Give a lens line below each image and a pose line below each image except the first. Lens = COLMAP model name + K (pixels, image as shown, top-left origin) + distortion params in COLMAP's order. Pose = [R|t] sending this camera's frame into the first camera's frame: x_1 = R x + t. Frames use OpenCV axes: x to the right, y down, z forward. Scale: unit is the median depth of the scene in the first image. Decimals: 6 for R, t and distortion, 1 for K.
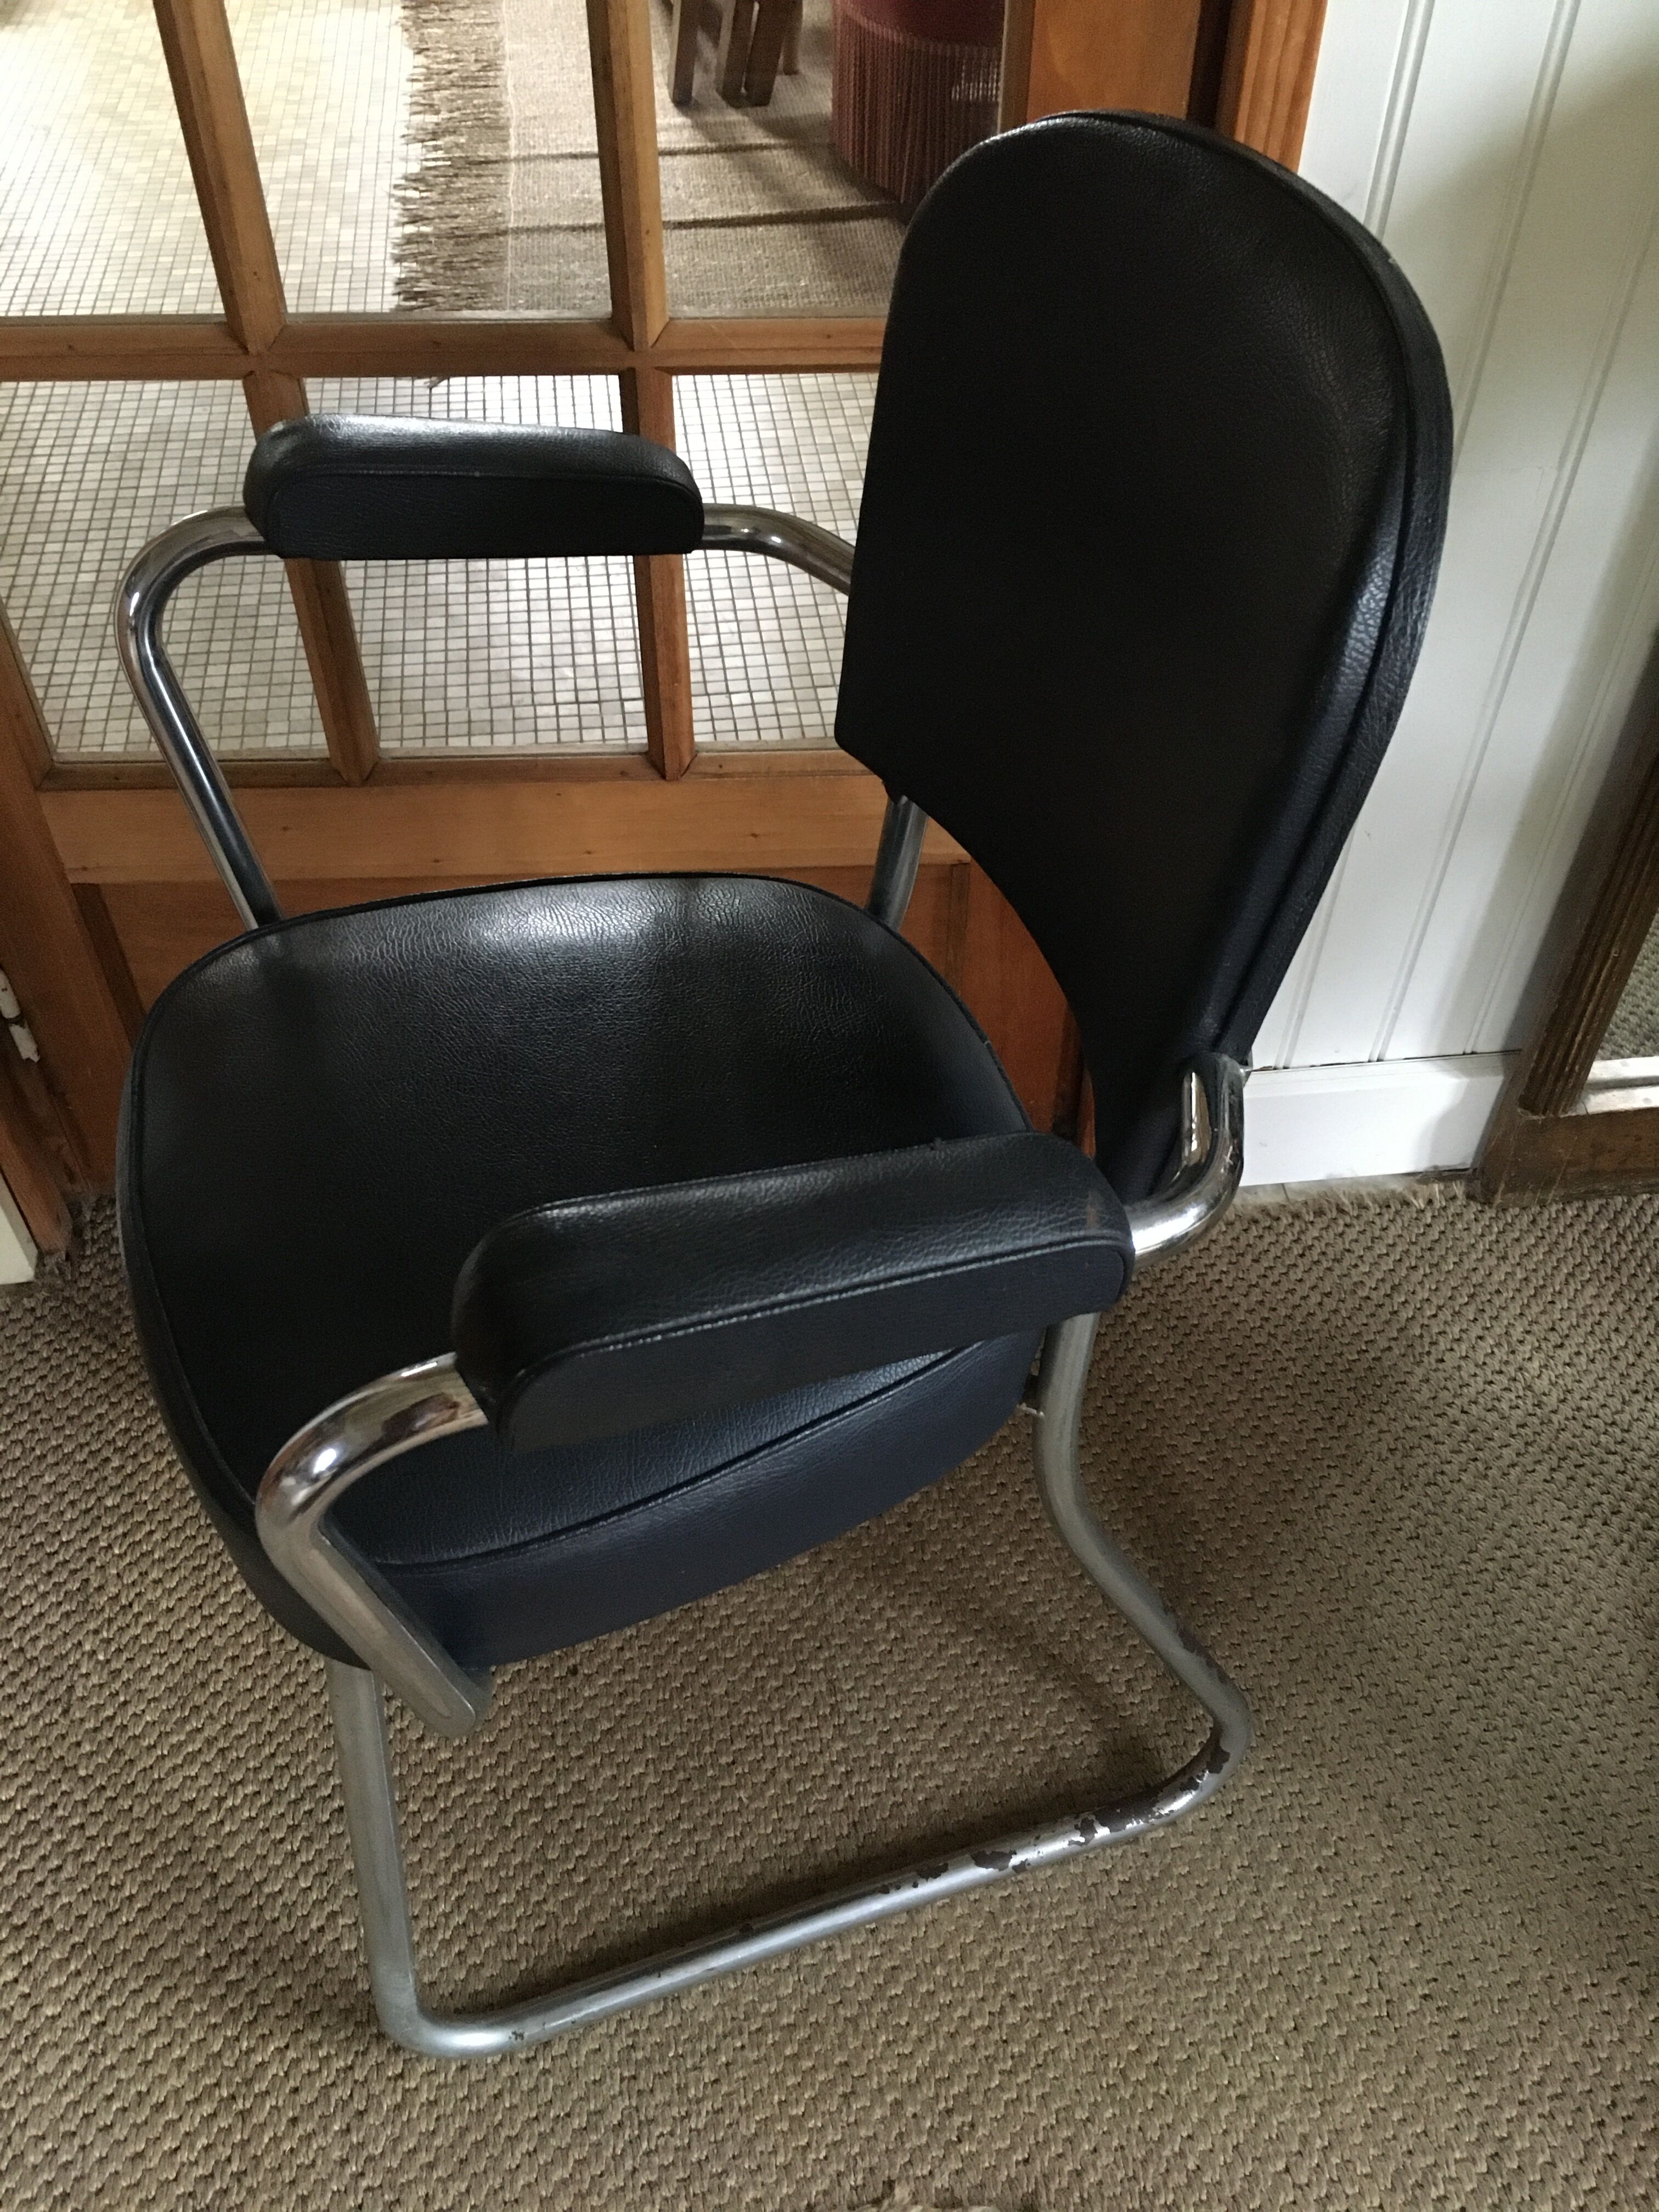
lens RADIAL K [[1875.9, 0, 836.6], [0, 1875.9, 1103.4], [0, 0, 1]] dist [0.075224, -0.100189]
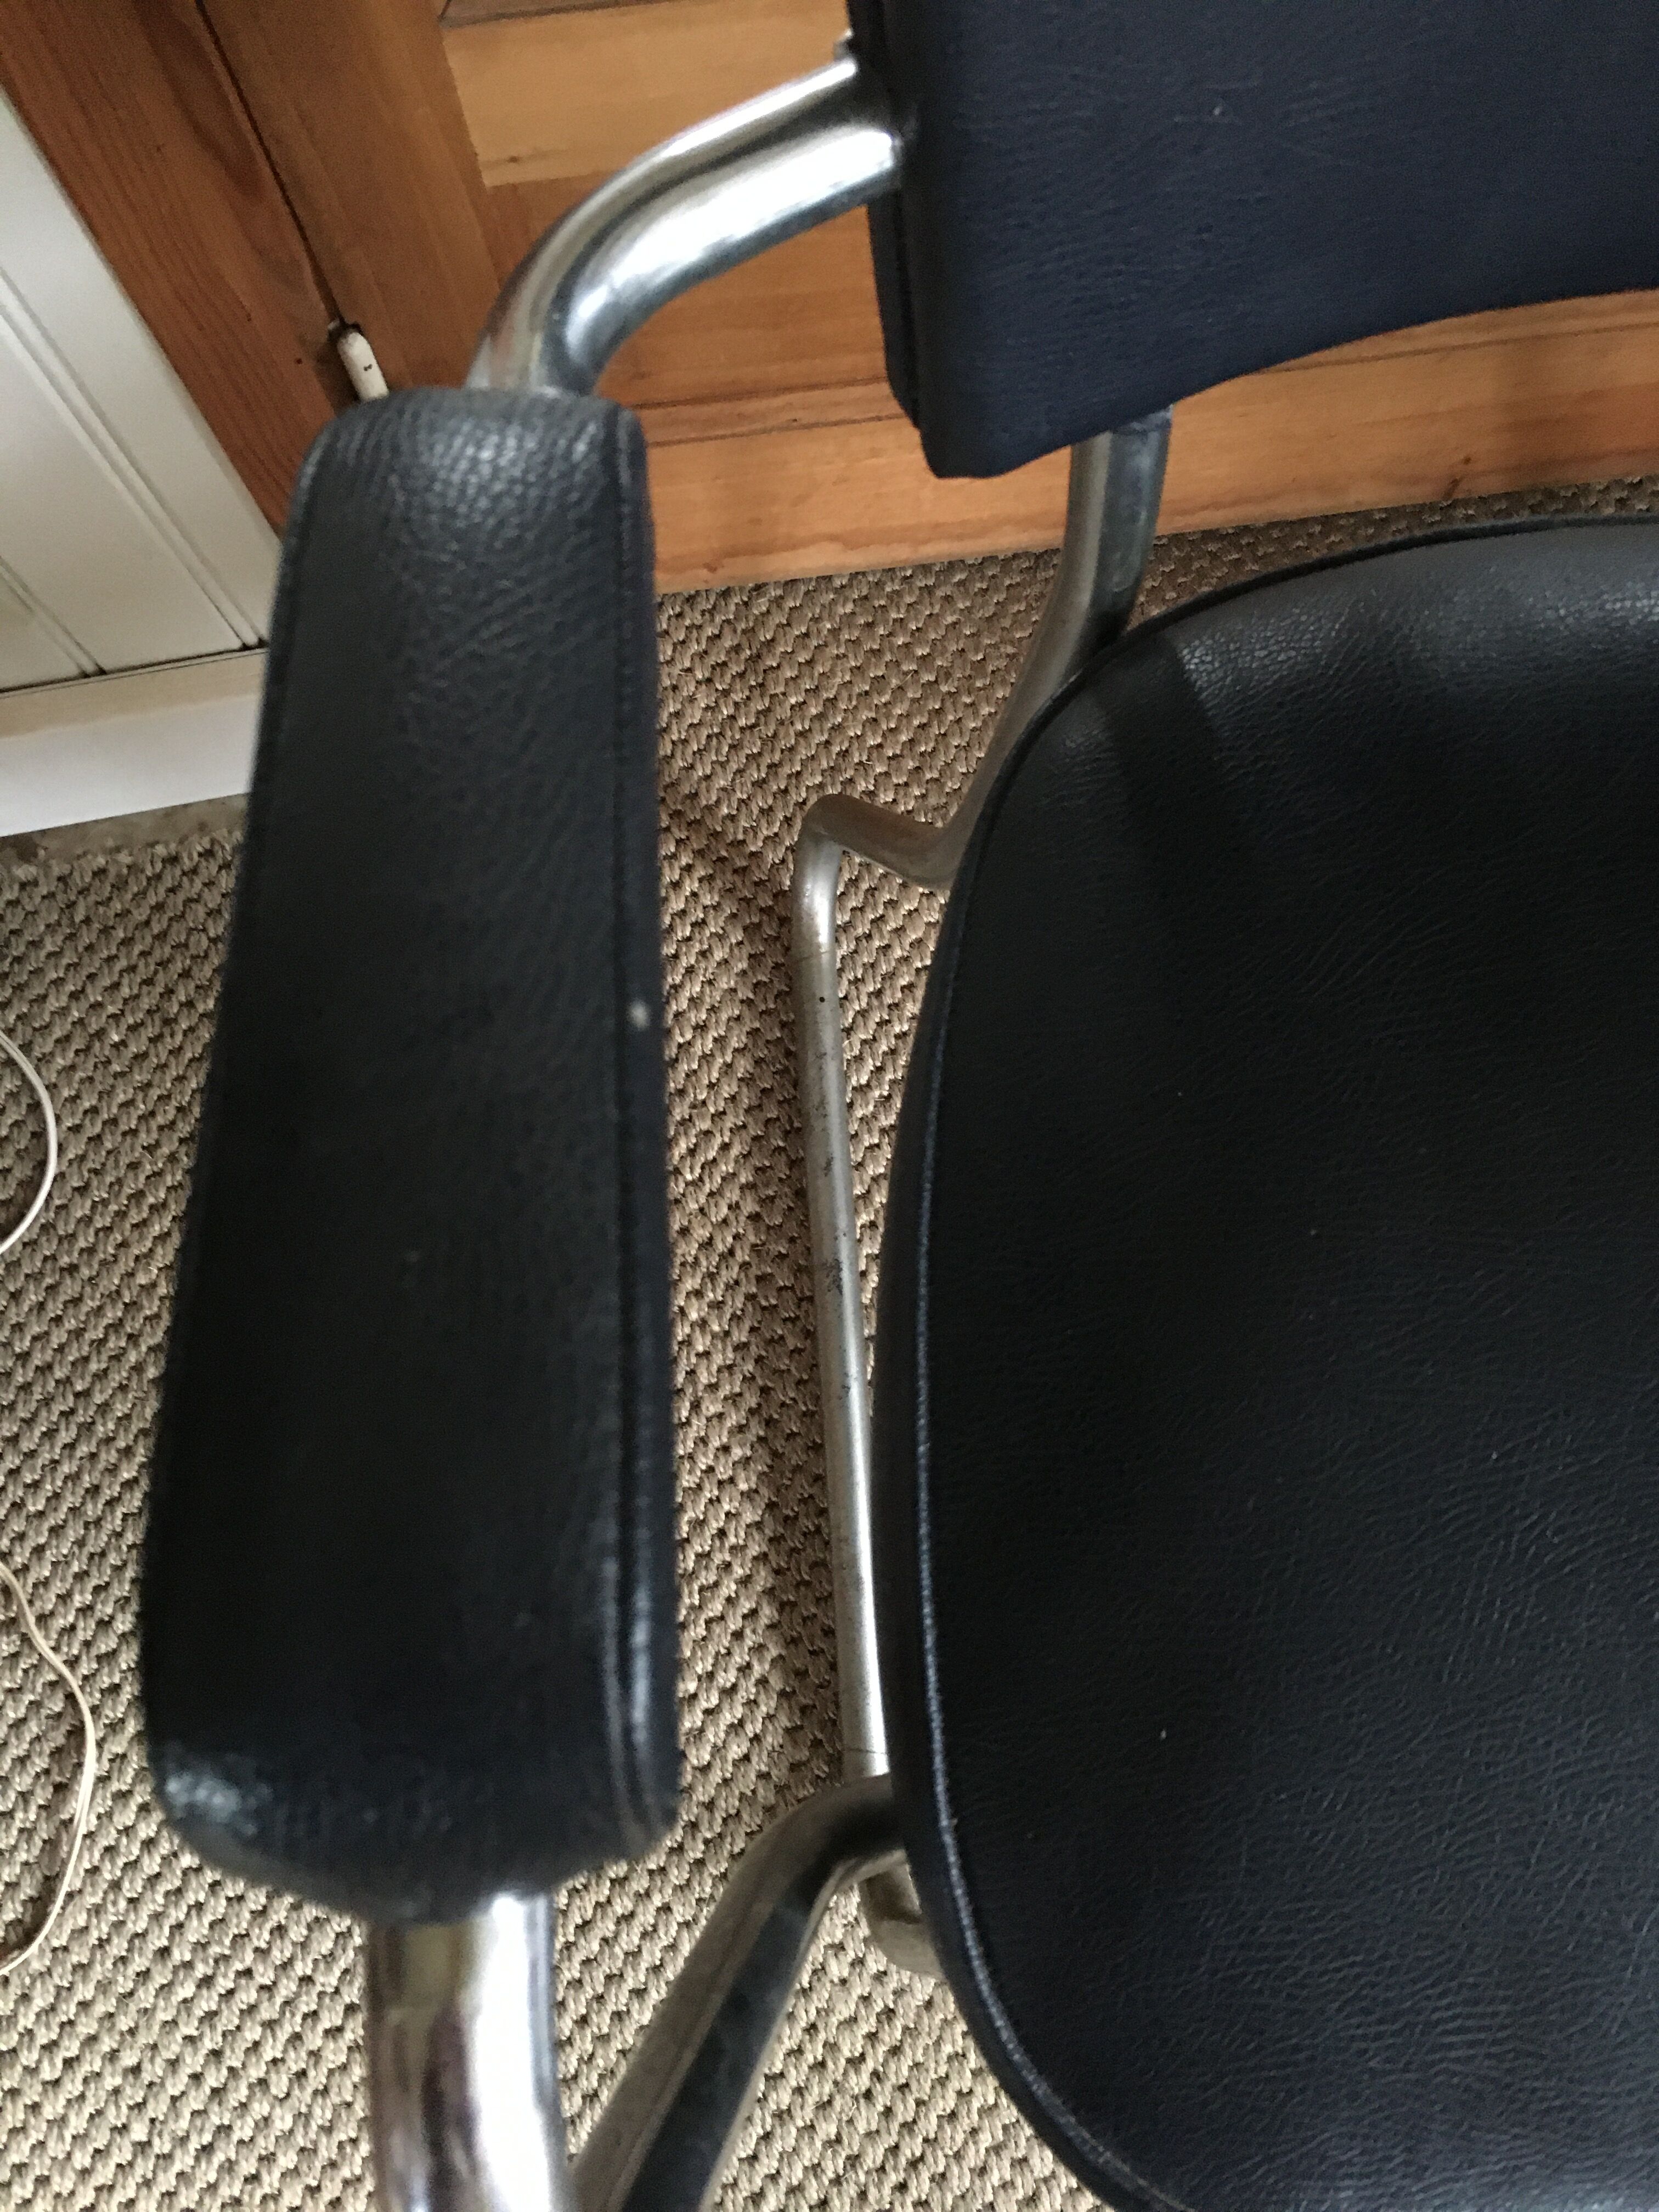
lens RADIAL K [[1875.9, 0, 832.9], [0, 1875.9, 1088.5], [0, 0, 1]] dist [0.075224, -0.100189]
pose [[0.997734, -0.065563, -0.015081, -0.347383], [0.064165, 0.860040, 0.506176, -0.182476], [-0.020216, -0.505997, 0.862298, 0.427185]]
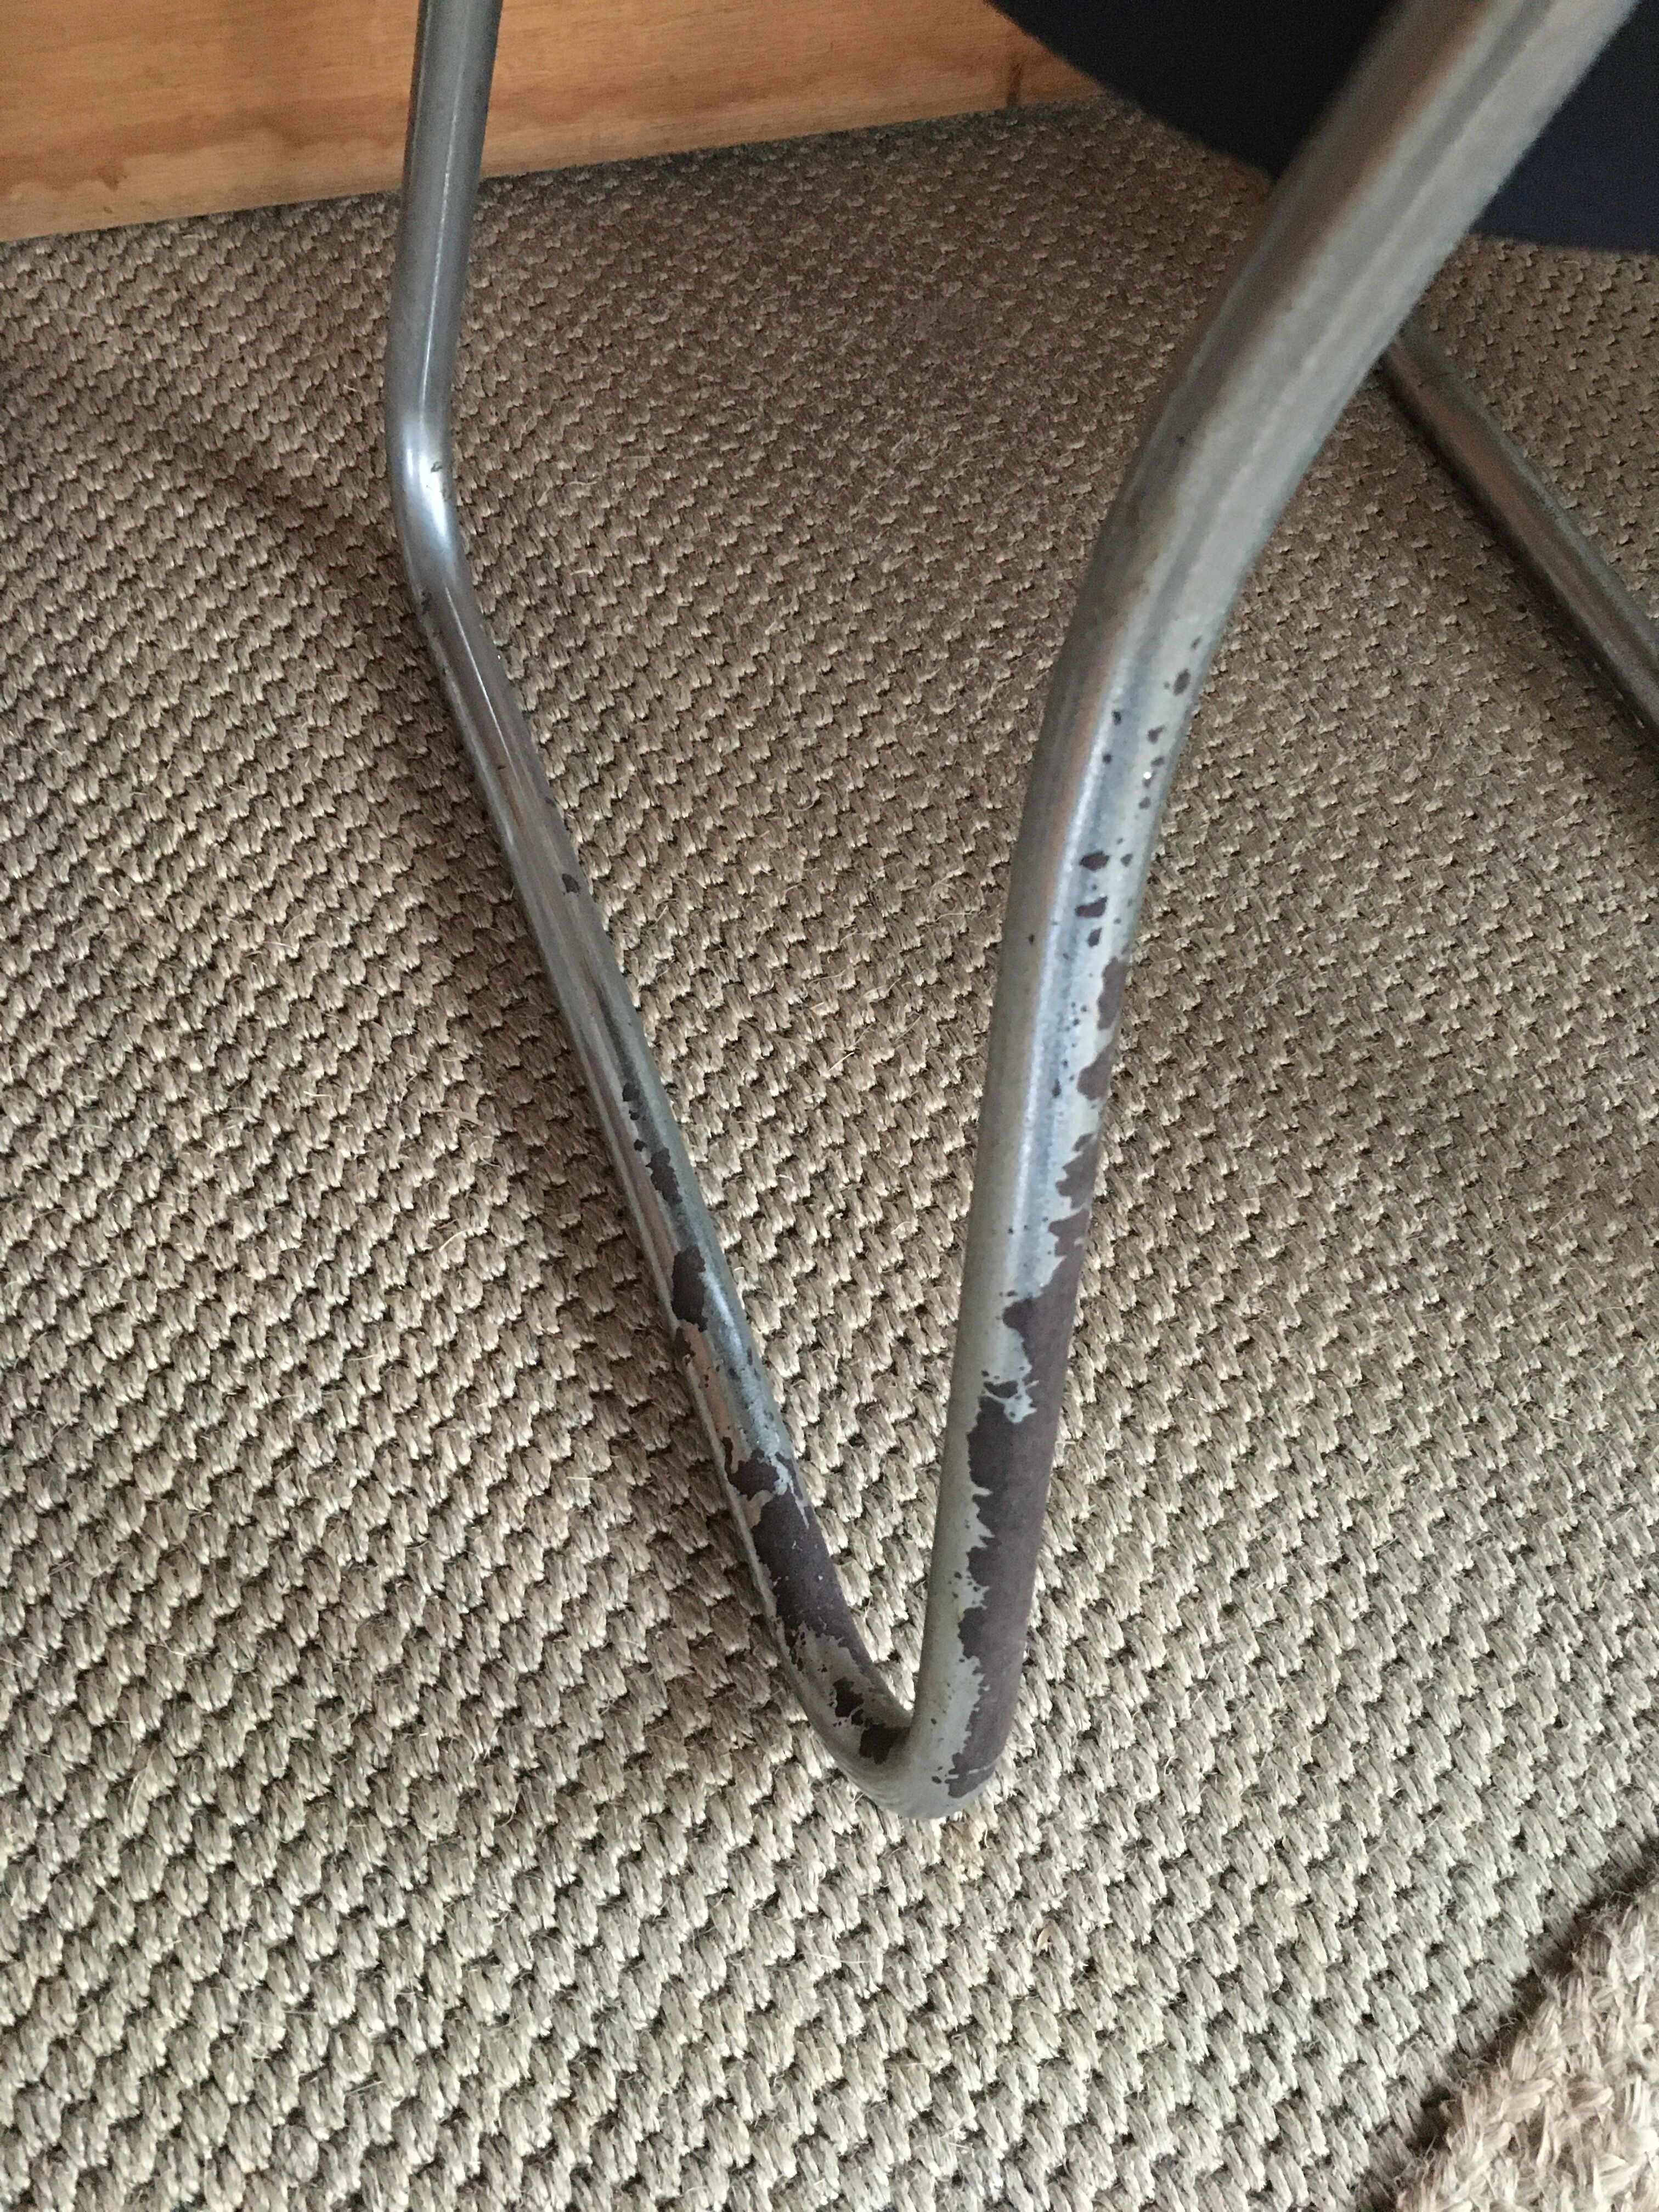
lens RADIAL K [[1875.9, 0, 833.1], [0, 1875.9, 1101.0], [0, 0, 1]] dist [0.075224, -0.100189]
pose [[0.961927, -0.196566, 0.189890, -0.346991], [0.136297, 0.947241, 0.290100, 0.192815], [-0.236895, -0.253173, 0.937968, 0.530545]]
